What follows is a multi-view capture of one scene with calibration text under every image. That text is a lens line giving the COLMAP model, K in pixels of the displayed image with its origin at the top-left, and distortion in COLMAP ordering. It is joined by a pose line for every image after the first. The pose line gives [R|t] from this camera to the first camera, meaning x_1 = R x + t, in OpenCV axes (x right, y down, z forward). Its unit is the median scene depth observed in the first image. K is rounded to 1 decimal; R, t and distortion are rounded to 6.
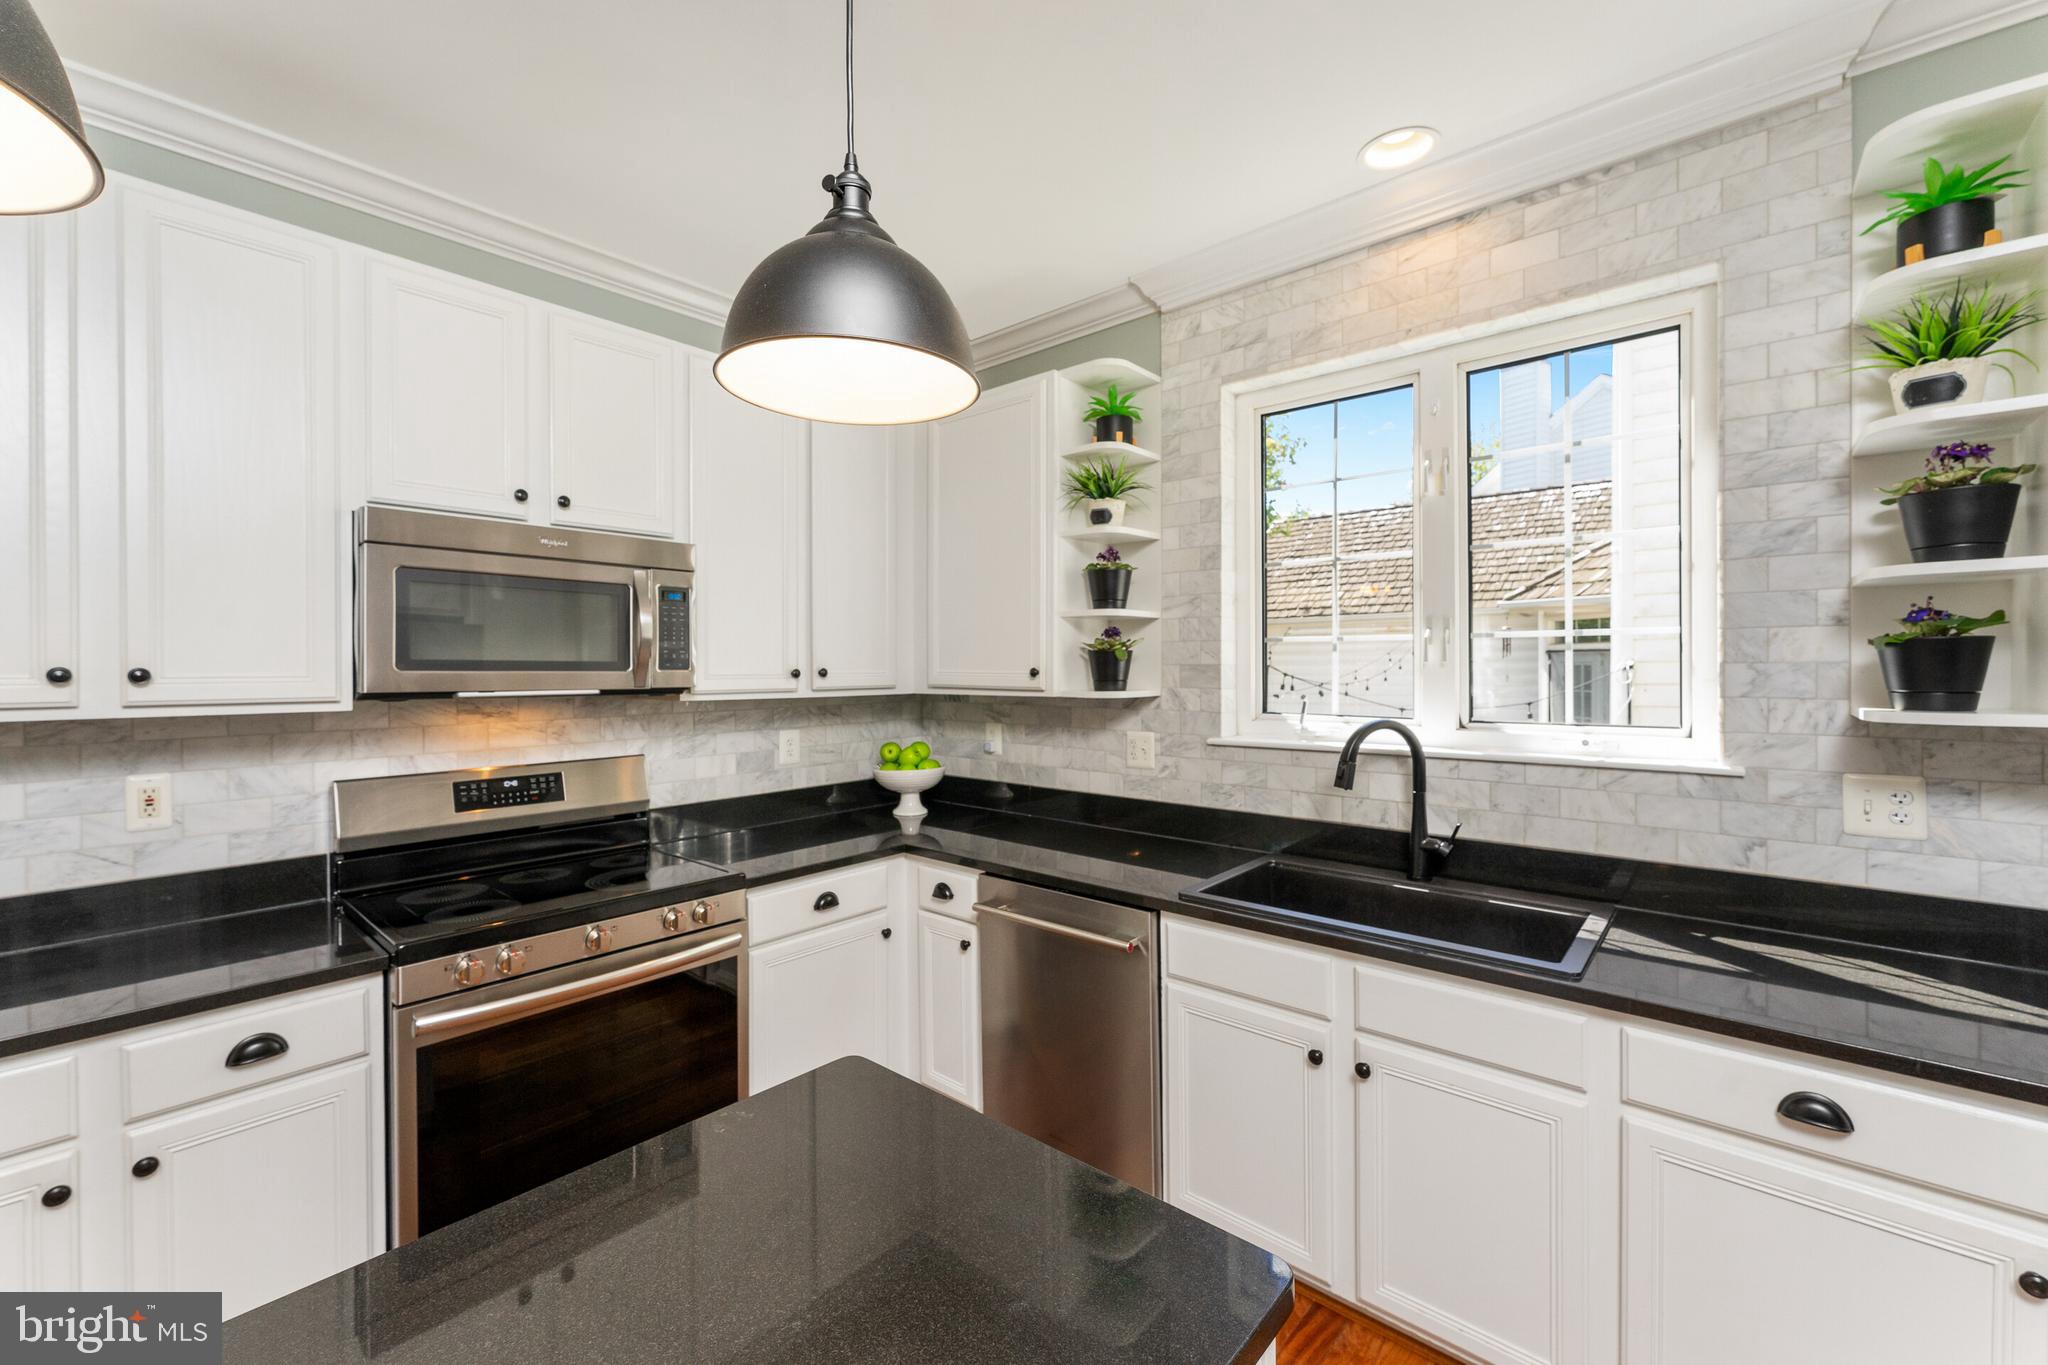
lens RADIAL K [[829.2, 0, 1032.3], [0, 829.2, 671.3], [0, 0, 1]] dist [-0.000016, 0.000583]
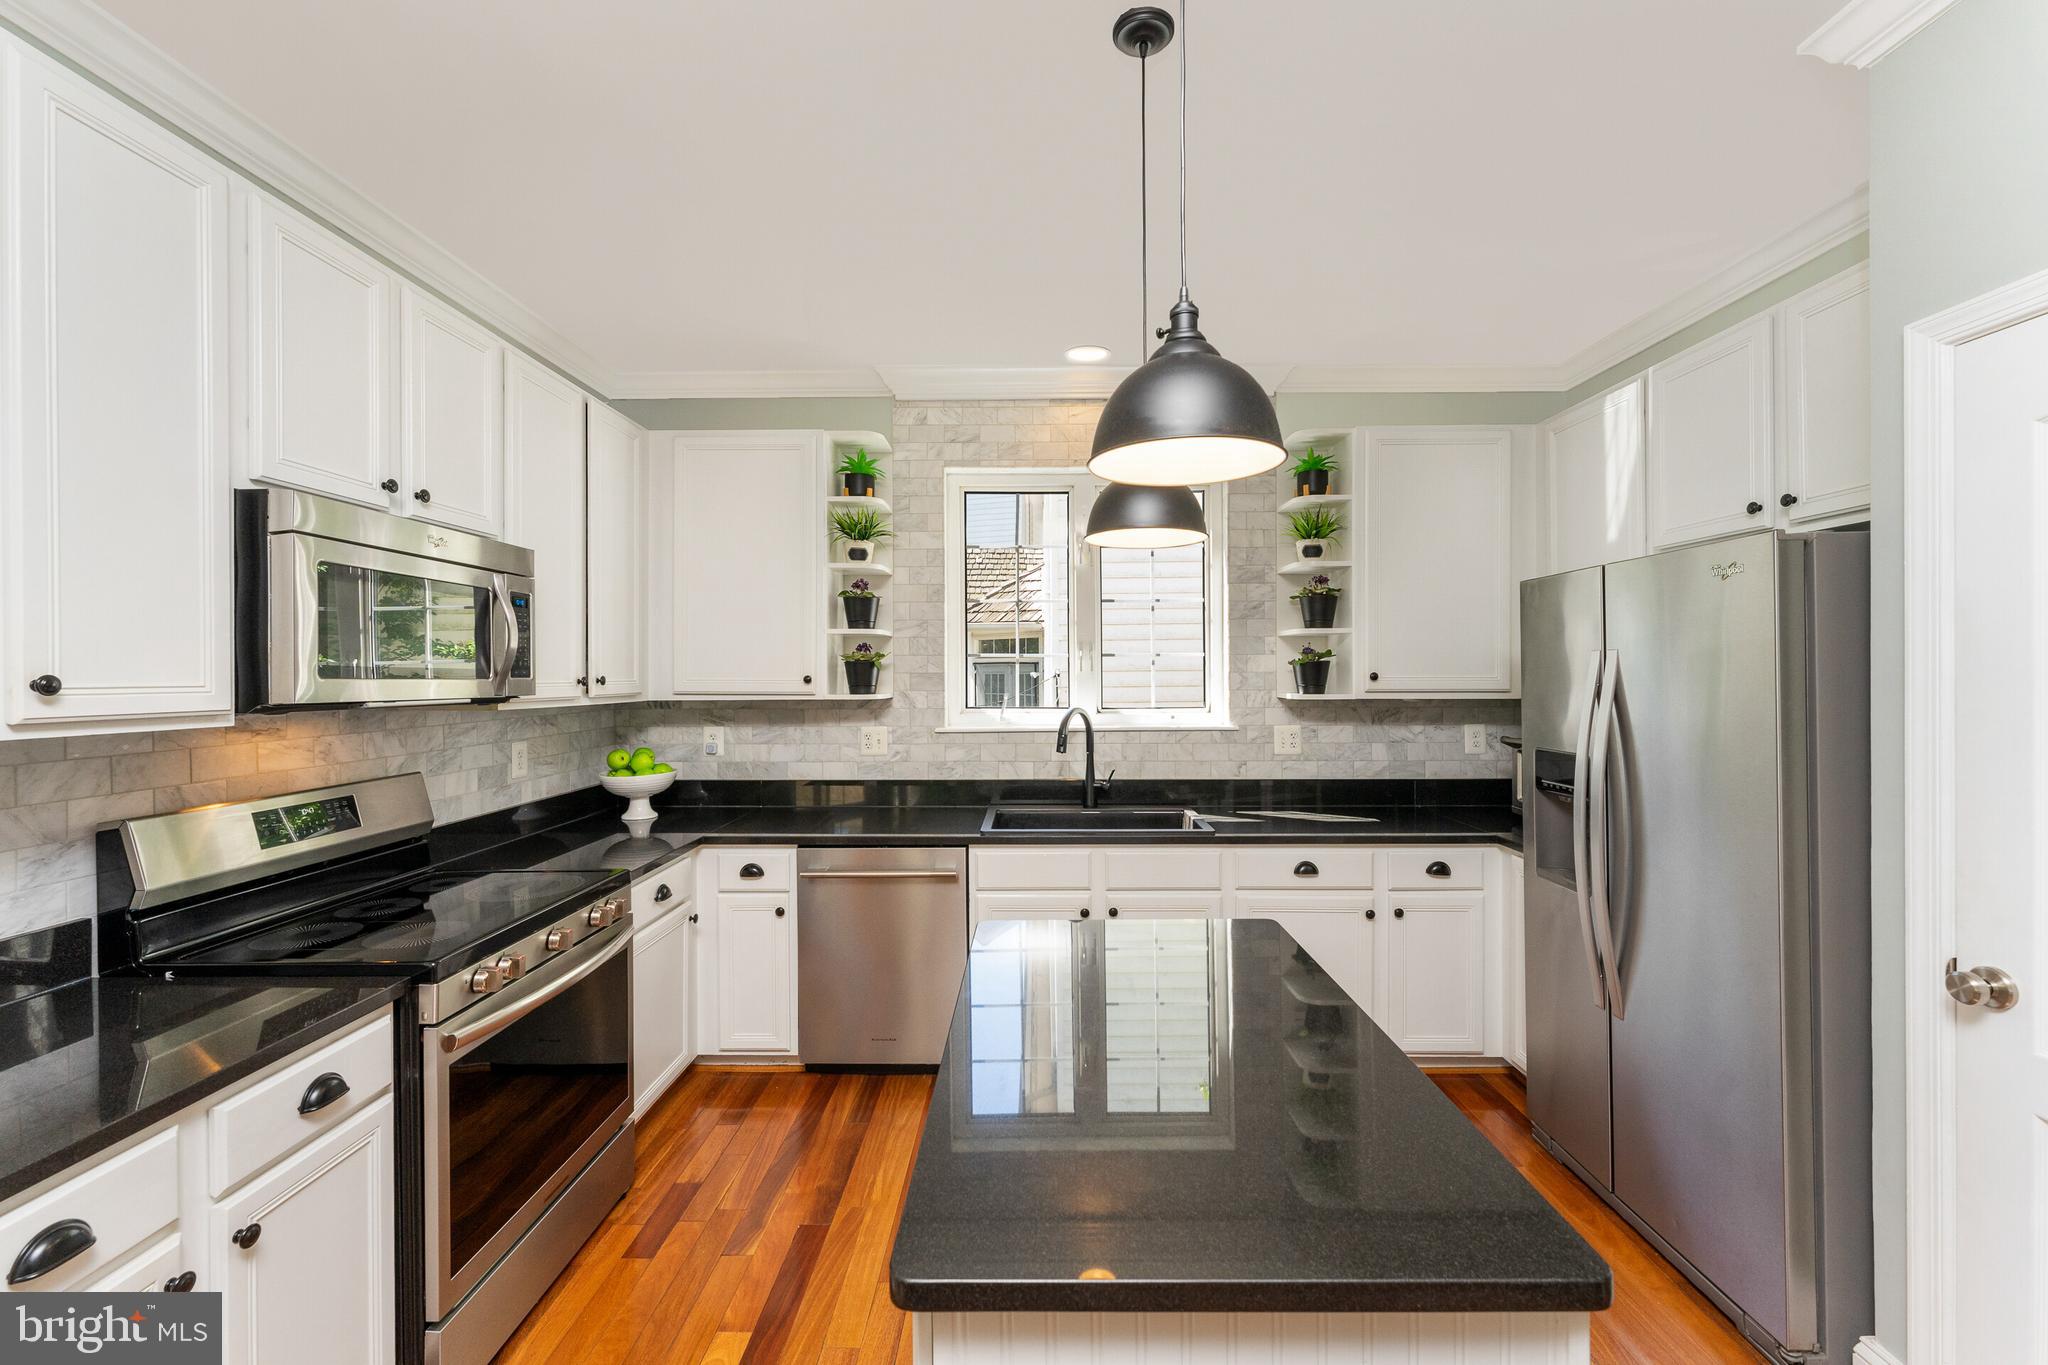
lens RADIAL K [[829.2, 0, 1036.7], [0, 829.2, 676.9], [0, 0, 1]] dist [-0.000016, 0.000583]
pose [[0.757901, -0.001543, 0.652367, -0.604250], [0.004710, 0.999984, -0.003107, 0.003152], [-0.652352, 0.005427, 0.757897, -0.136204]]
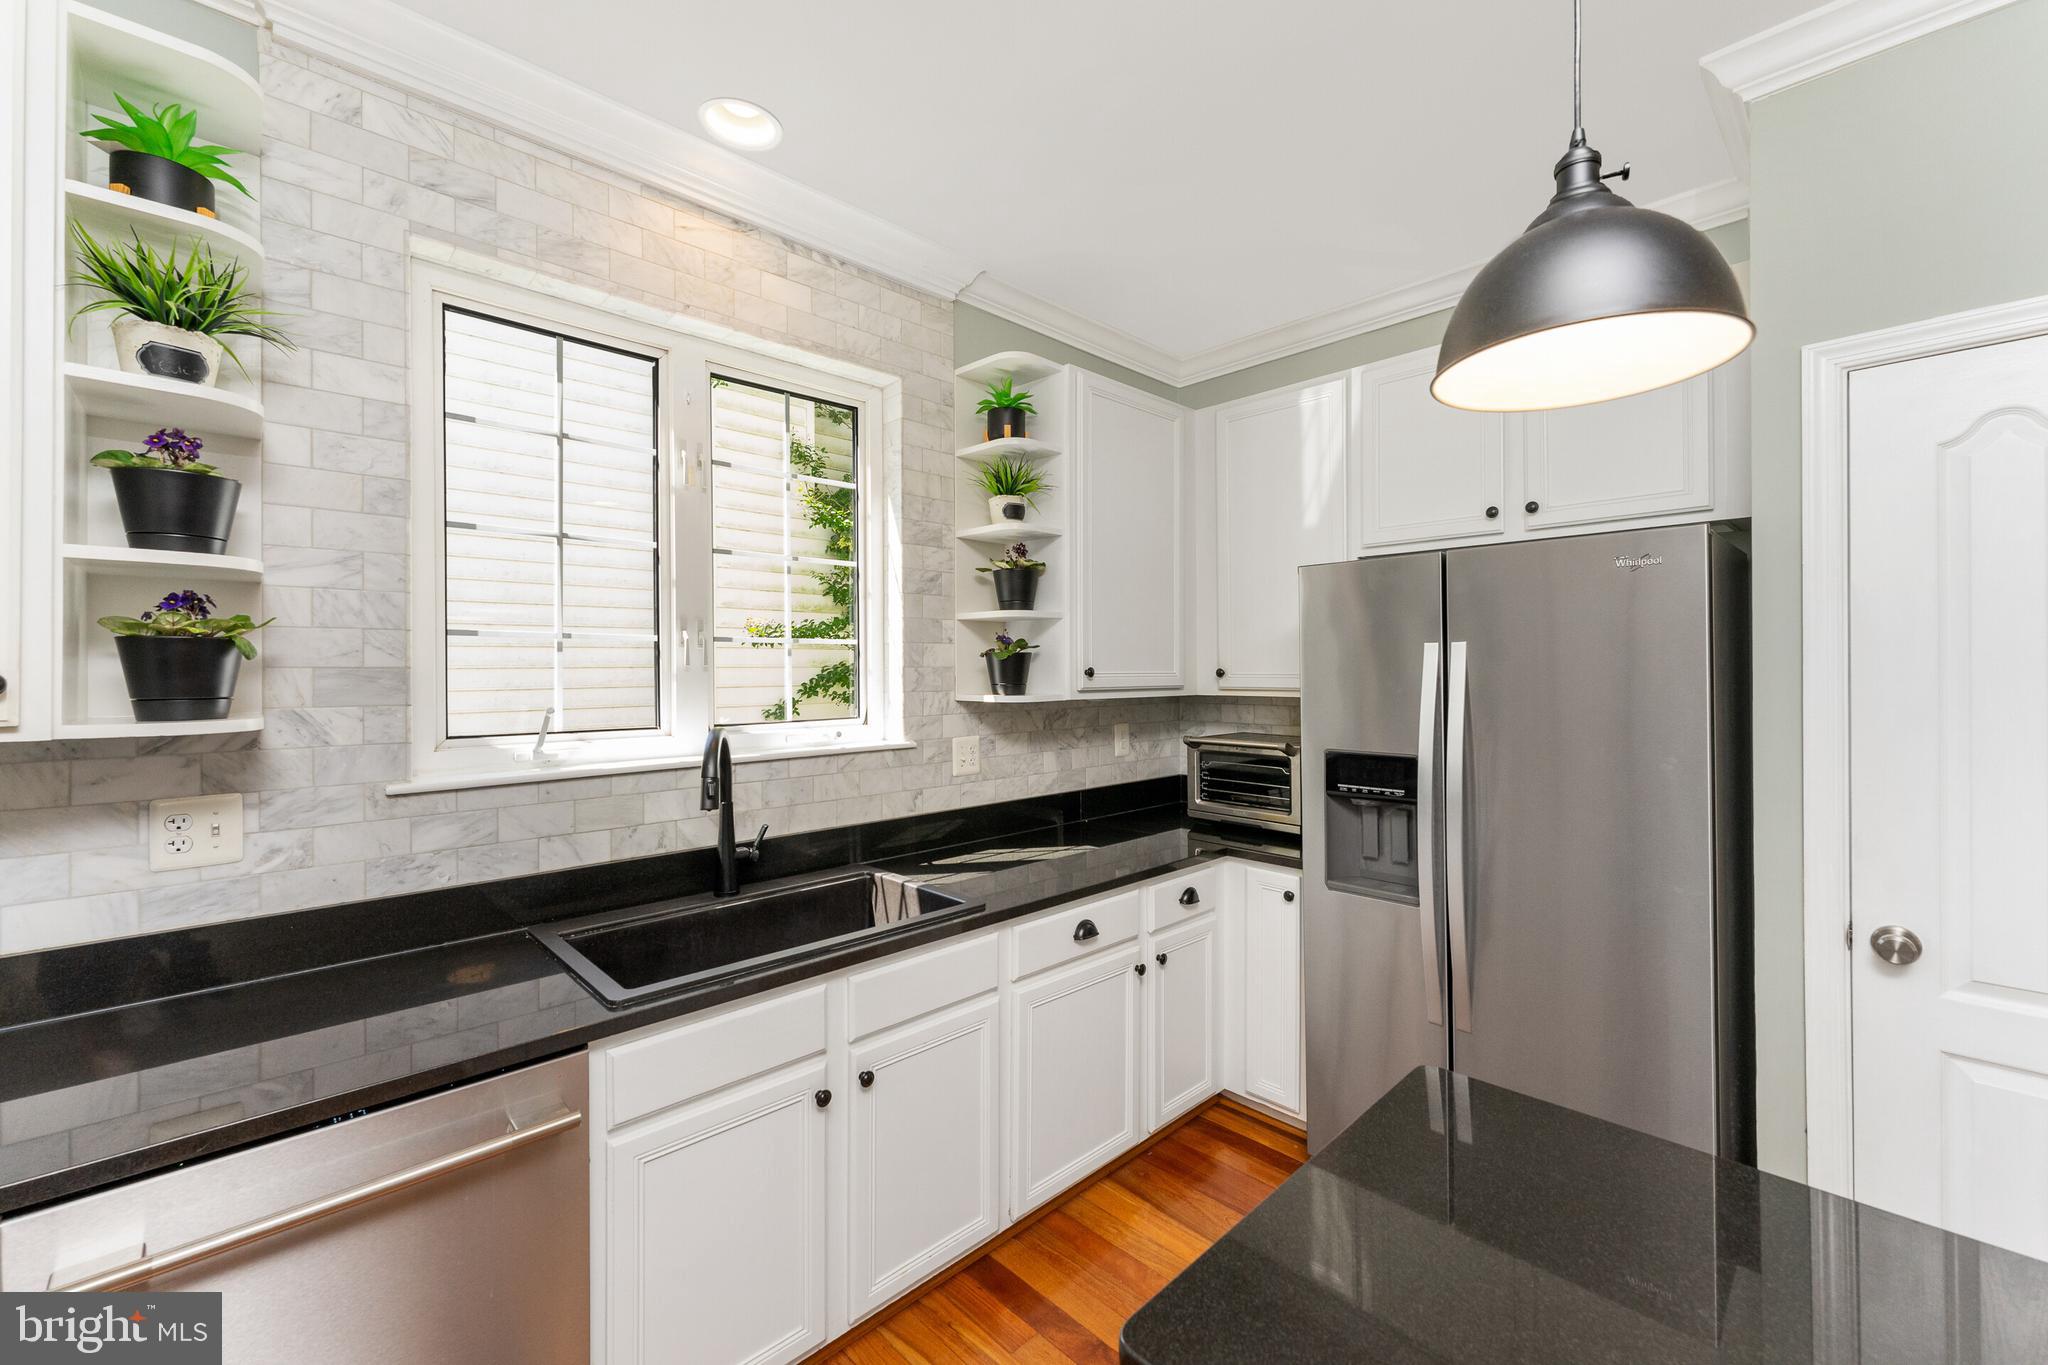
lens RADIAL K [[829.2, 0, 1034.3], [0, 829.2, 667.6], [0, 0, 1]] dist [-0.000016, 0.000583]
pose [[0.081108, 0.005272, 0.996691, -0.415435], [0.009625, 0.999935, -0.006073, 0.000739], [-0.996659, 0.010086, 0.081052, 0.523727]]
